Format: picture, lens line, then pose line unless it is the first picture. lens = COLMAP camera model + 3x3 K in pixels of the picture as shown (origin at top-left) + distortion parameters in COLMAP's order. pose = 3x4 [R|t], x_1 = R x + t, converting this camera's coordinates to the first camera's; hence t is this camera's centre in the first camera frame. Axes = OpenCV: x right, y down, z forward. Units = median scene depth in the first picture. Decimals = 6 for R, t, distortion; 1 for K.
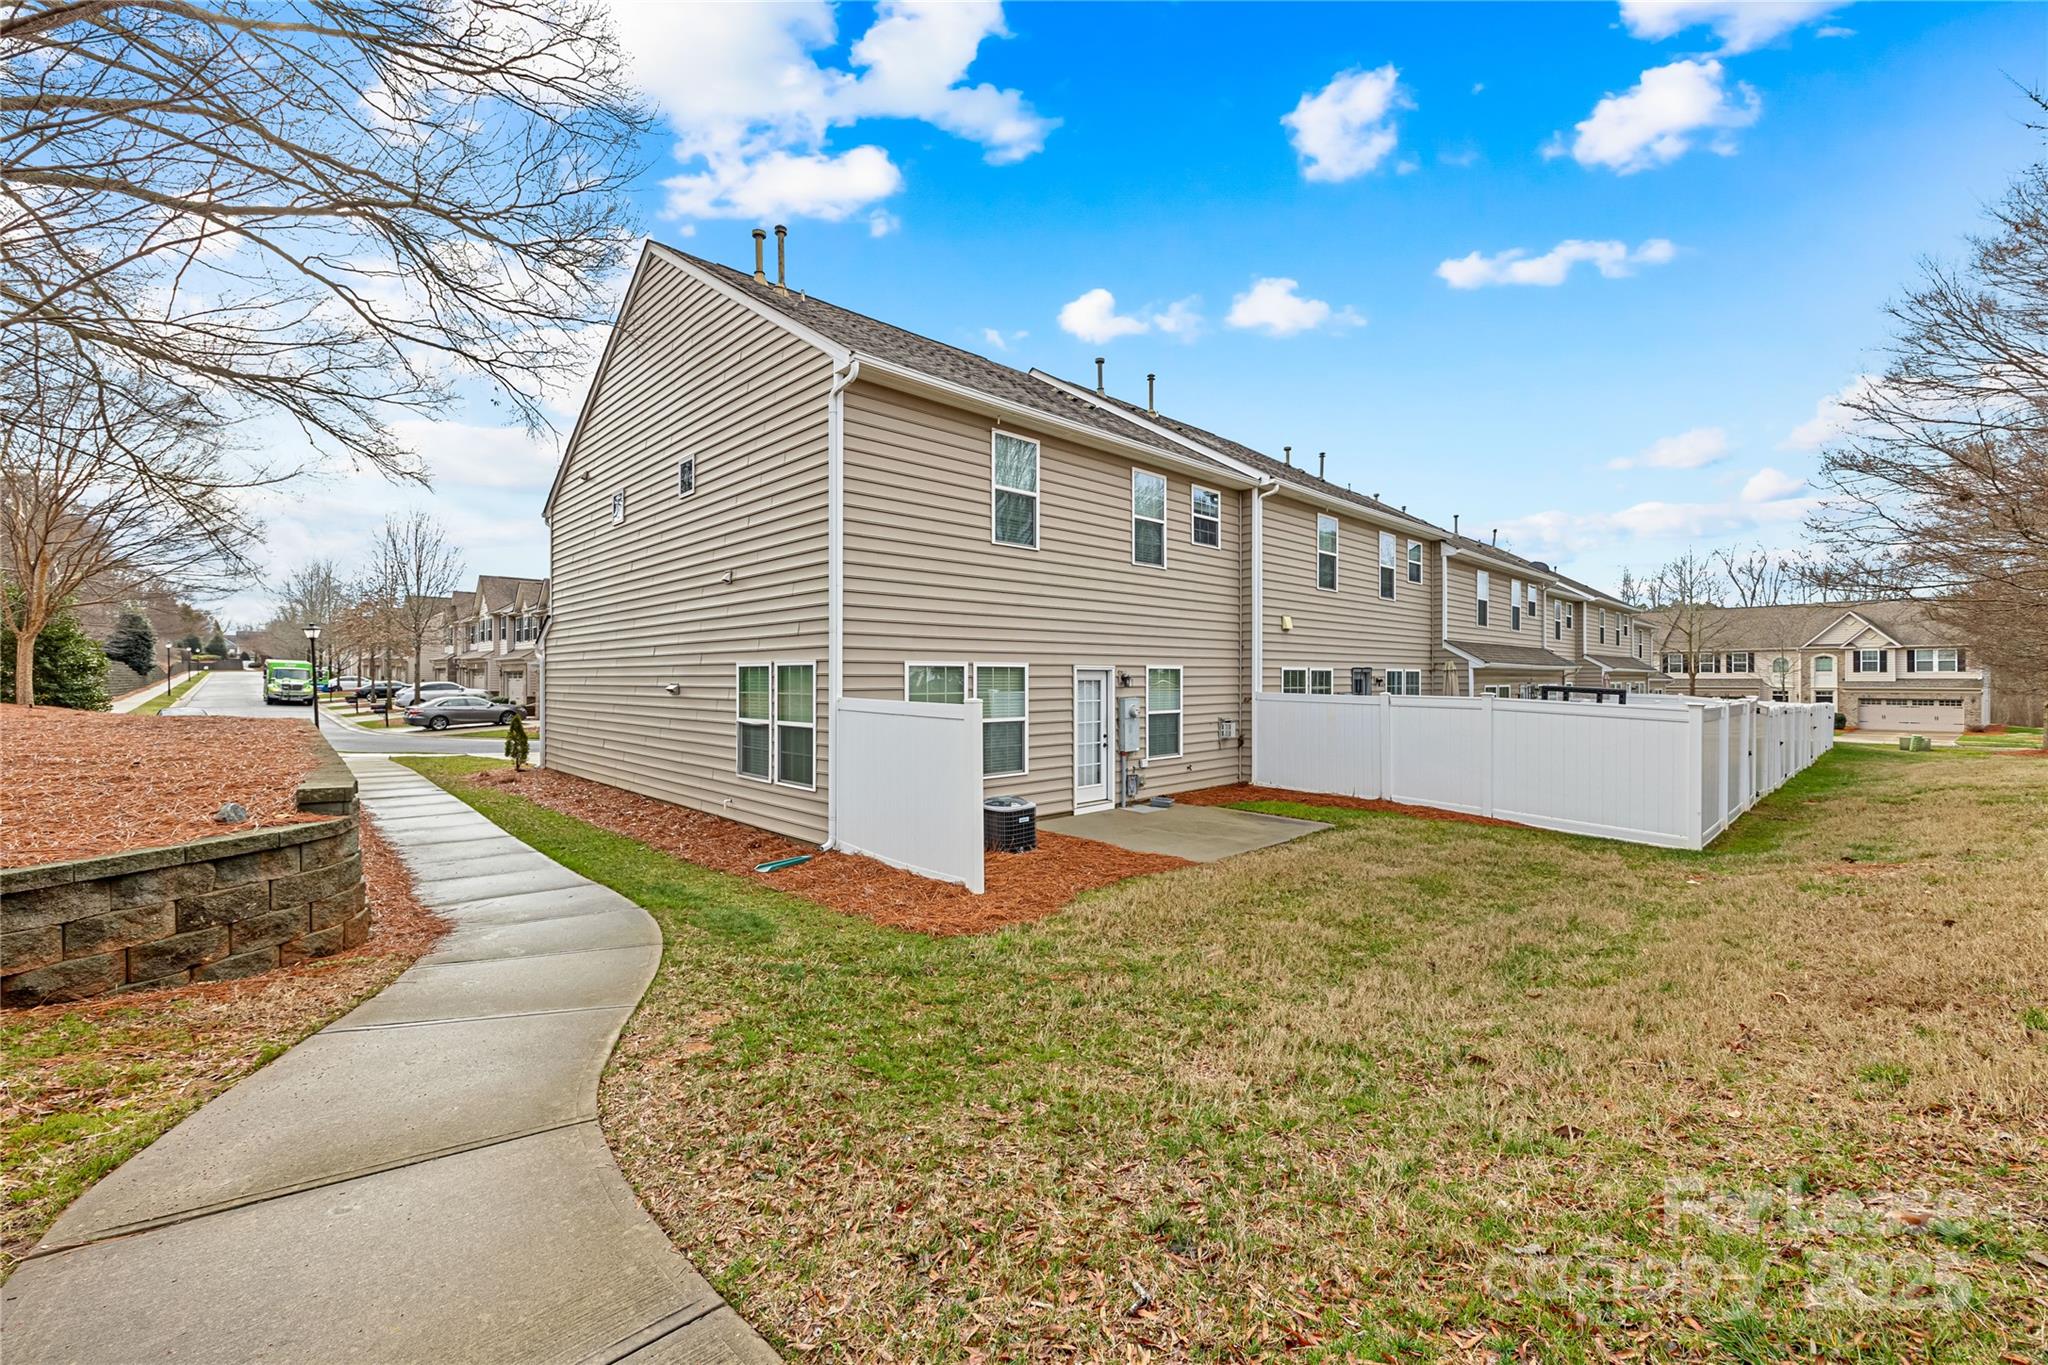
lens RADIAL K [[834.4, 0, 1019.2], [0, 834.4, 685.7], [0, 0, 1]] dist [-0.006768, 0.001726]
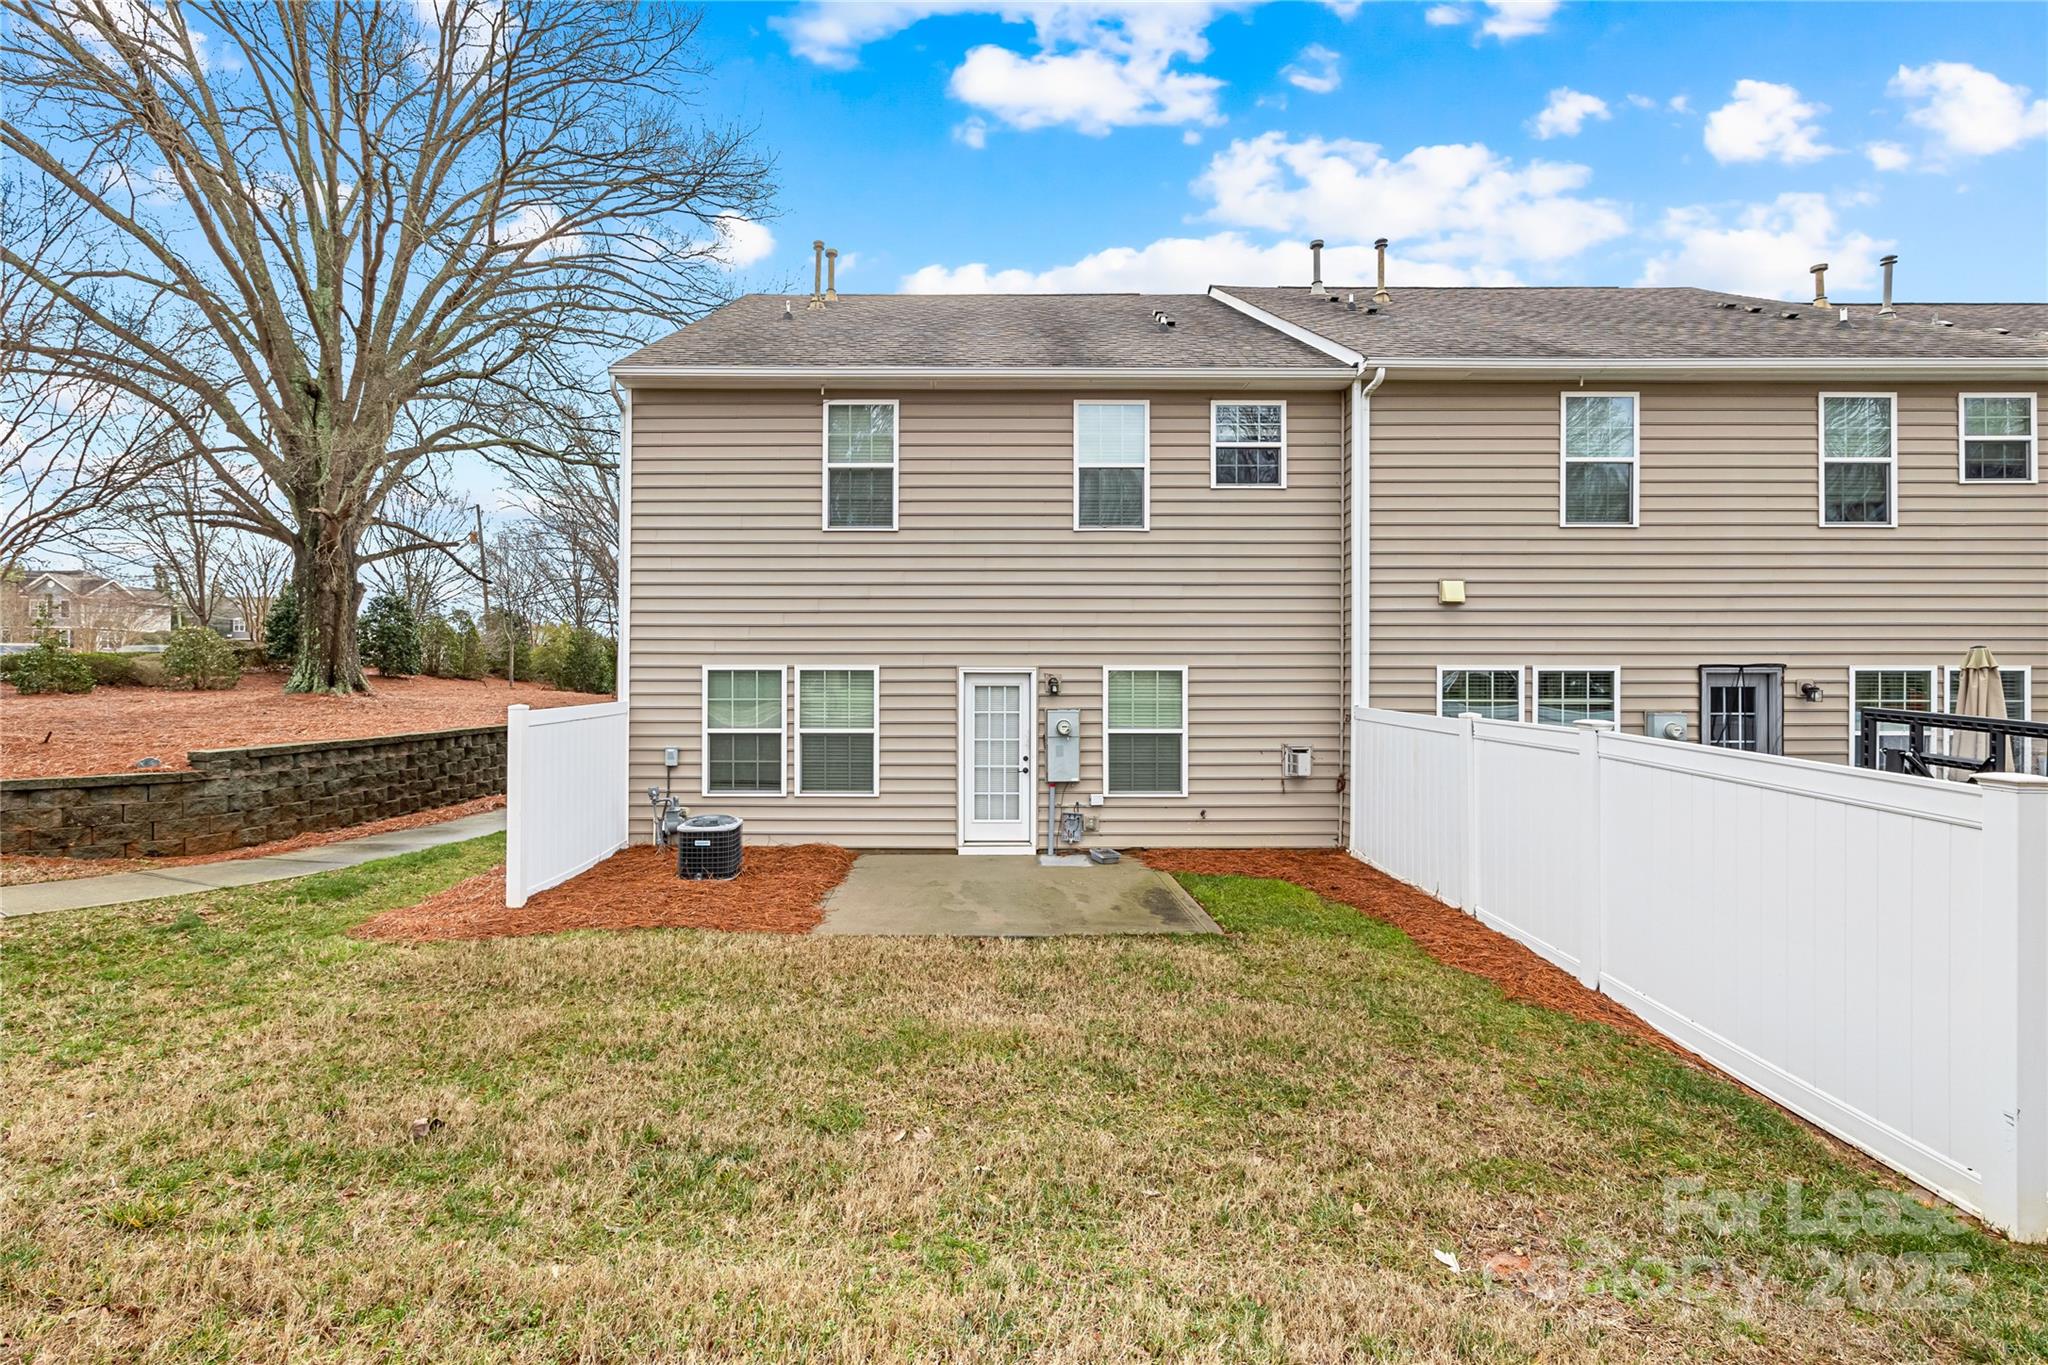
lens RADIAL K [[729.4, 0, 1024.2], [0, 729.4, 683.0], [0, 0, 1]] dist [-0.009155, -0.000138]
pose [[0.713137, 0.001789, -0.701023, 0.550073], [-0.008731, 0.999942, -0.006330, -0.004988], [0.700971, 0.010634, 0.713111, 0.495282]]
